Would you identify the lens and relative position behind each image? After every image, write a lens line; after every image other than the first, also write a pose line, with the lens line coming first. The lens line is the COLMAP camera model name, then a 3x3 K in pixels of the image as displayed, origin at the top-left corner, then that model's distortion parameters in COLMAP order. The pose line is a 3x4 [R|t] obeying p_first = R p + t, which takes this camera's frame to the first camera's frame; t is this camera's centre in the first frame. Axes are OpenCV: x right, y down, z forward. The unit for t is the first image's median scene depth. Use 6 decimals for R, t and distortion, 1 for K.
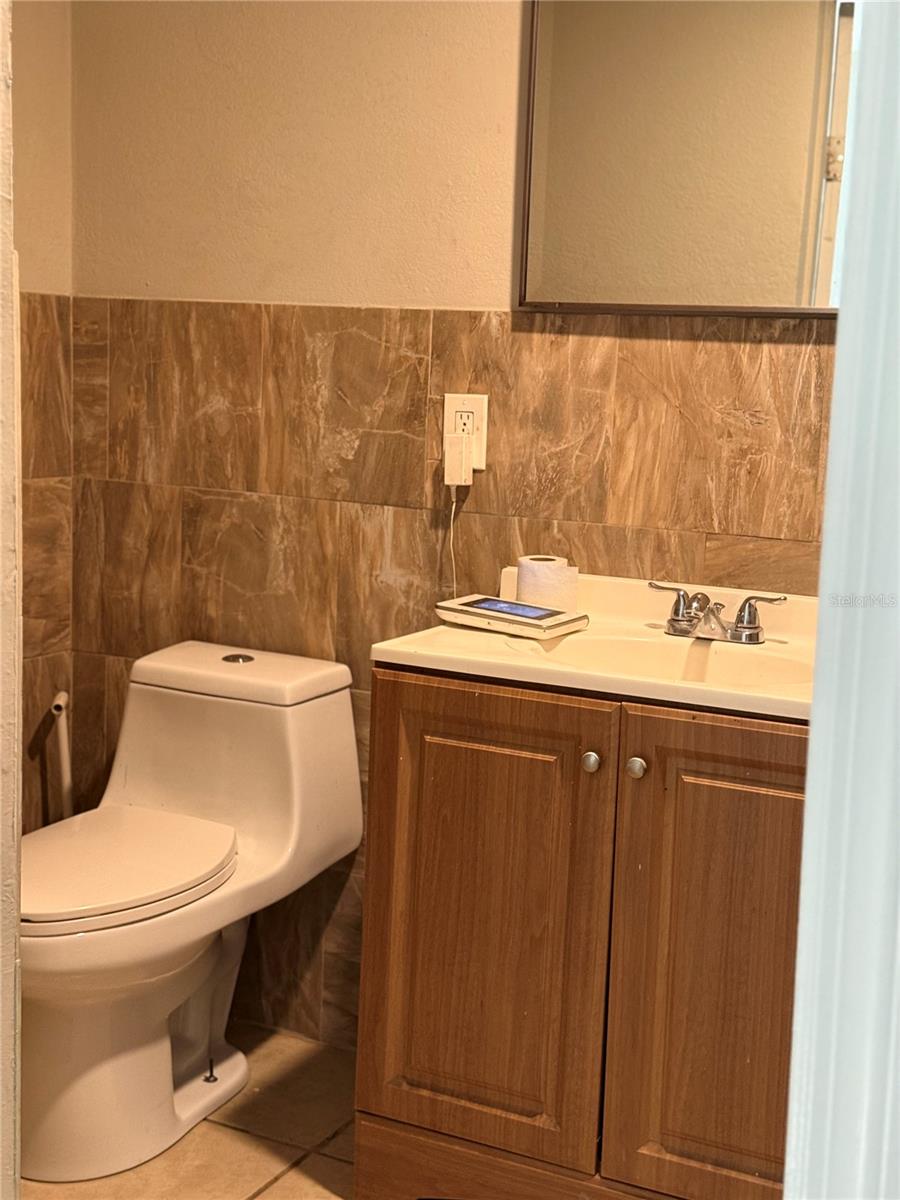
lens RADIAL K [[1692.6, 0, 443.9], [0, 1692.6, 594.4], [0, 0, 1]] dist [0.115407, 0.000000]
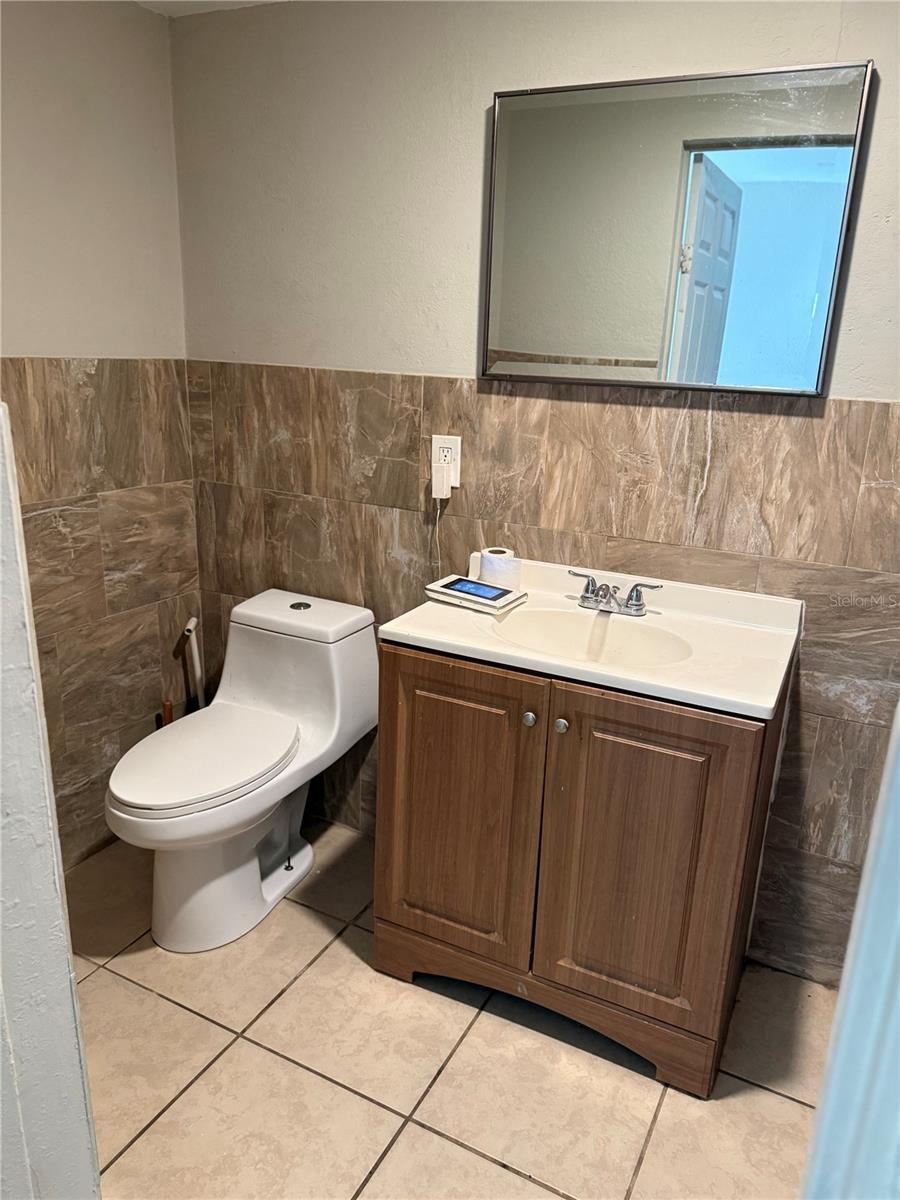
lens RADIAL K [[852.2, 0, 454.8], [0, 852.2, 603.4], [0, 0, 1]] dist [0.104645, -0.088666]
pose [[0.999975, -0.002591, 0.006541, 0.015711], [0.001574, 0.988533, 0.151000, -0.089371], [-0.006857, -0.150986, 0.988512, 0.249310]]
